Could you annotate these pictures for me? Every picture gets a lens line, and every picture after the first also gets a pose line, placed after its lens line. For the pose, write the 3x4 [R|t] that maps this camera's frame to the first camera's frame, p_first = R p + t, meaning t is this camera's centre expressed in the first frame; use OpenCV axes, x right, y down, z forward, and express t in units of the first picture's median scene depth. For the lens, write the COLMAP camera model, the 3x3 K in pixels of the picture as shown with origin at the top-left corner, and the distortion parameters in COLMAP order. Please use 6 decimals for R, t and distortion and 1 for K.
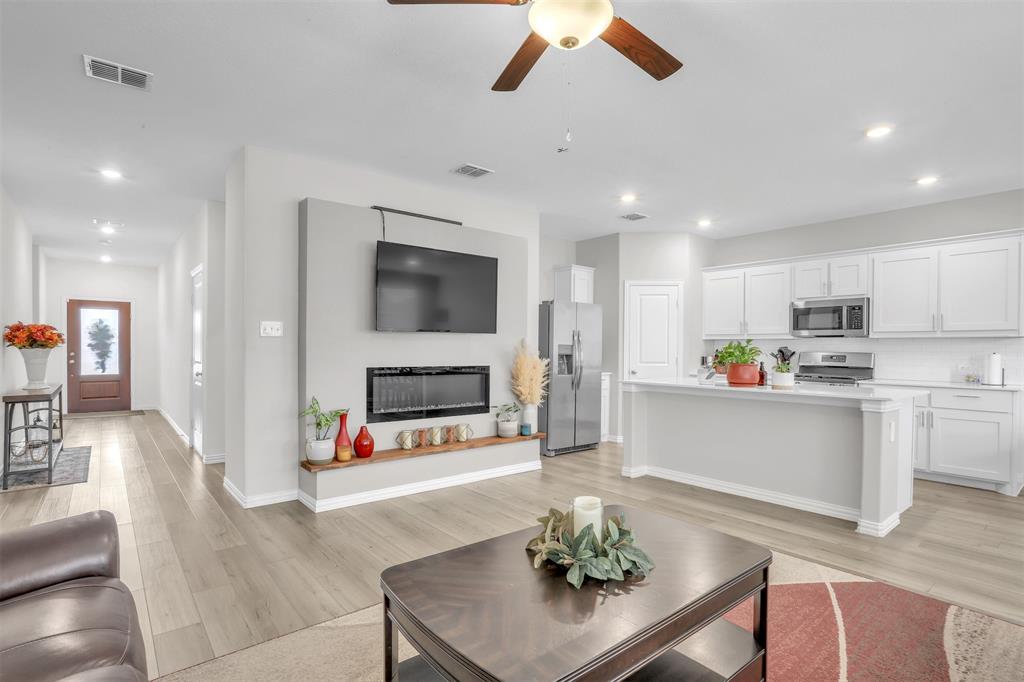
lens RADIAL K [[510.5, 0, 492.1], [0, 510.5, 352.8], [0, 0, 1]] dist [-0.021626, 0.001014]
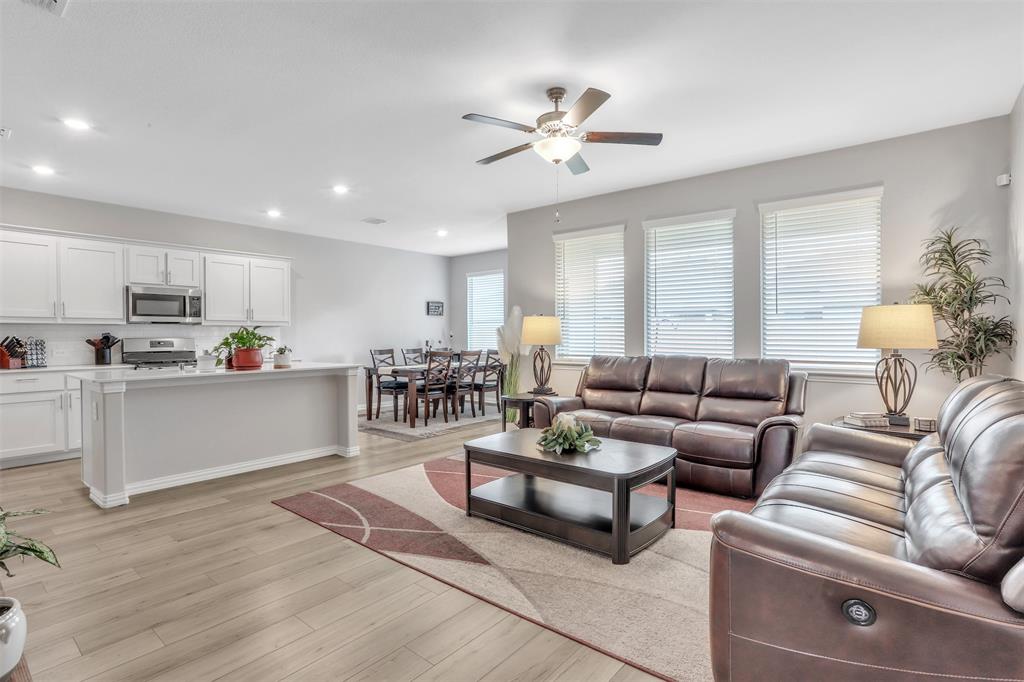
lens RADIAL K [[510.5, 0, 511.8], [0, 510.5, 339.4], [0, 0, 1]] dist [-0.021626, 0.001014]
pose [[-0.216575, -0.010672, 0.976208, -0.566568], [0.010800, 0.999853, 0.013326, -0.004236], [-0.976206, 0.013429, -0.216428, 0.574108]]
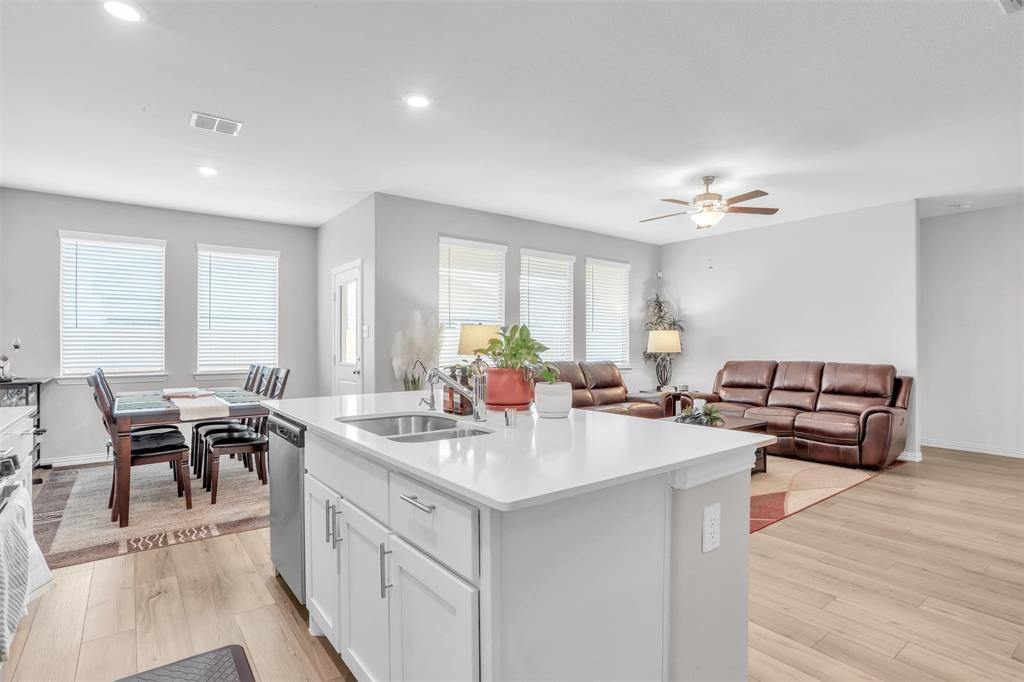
lens RADIAL K [[510.5, 0, 511.0], [0, 510.5, 342.6], [0, 0, 1]] dist [-0.021626, 0.001014]
pose [[-0.999926, -0.001327, 0.012065, 0.407465], [-0.001255, 0.999981, 0.005952, -0.007598], [-0.012072, 0.005936, -0.999910, 1.320218]]
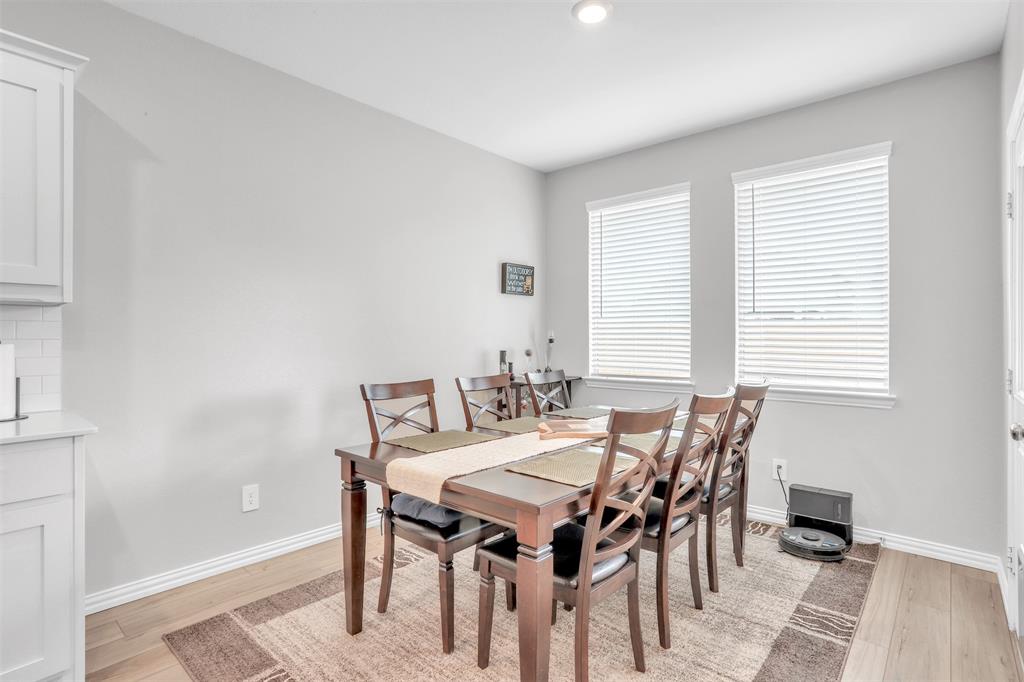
lens RADIAL K [[510.5, 0, 514.1], [0, 510.5, 341.1], [0, 0, 1]] dist [-0.021626, 0.001014]
pose [[-0.181928, -0.007202, 0.983285, 0.494679], [0.014003, 0.999853, 0.009914, -0.002092], [-0.983212, 0.015573, -0.181800, 0.602264]]
